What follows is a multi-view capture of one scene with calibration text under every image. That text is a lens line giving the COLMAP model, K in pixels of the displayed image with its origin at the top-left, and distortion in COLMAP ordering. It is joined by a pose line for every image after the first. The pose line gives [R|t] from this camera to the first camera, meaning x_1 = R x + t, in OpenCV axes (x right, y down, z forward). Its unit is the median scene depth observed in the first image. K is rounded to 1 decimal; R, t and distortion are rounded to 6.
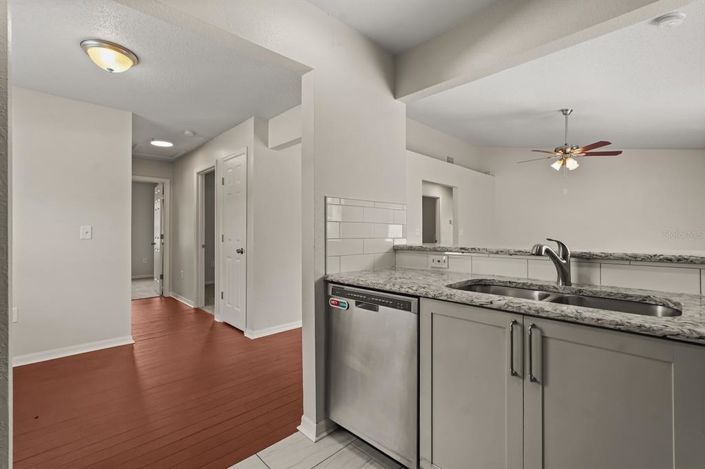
lens RADIAL K [[315.9, 0, 354.0], [0, 315.9, 232.2], [0, 0, 1]] dist [0.004133, 0.000905]
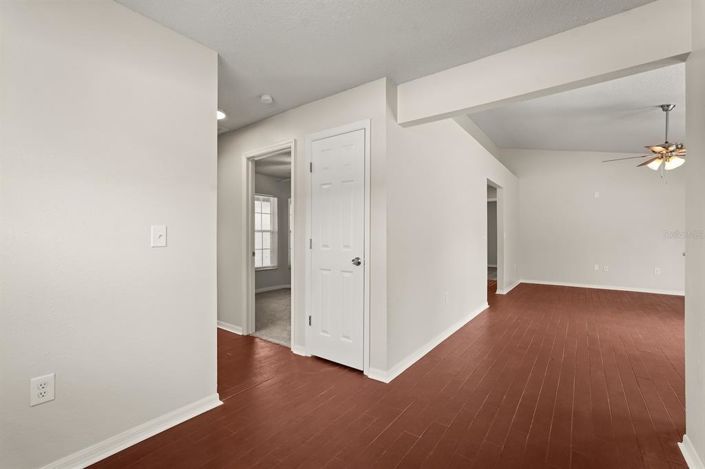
lens RADIAL K [[315.9, 0, 351.5], [0, 315.9, 237.0], [0, 0, 1]] dist [0.004133, 0.000905]
pose [[0.986173, 0.000093, 0.165718, -0.448493], [-0.000575, 0.999996, 0.002864, 0.000415], [-0.165717, -0.002920, 0.986169, 0.250641]]
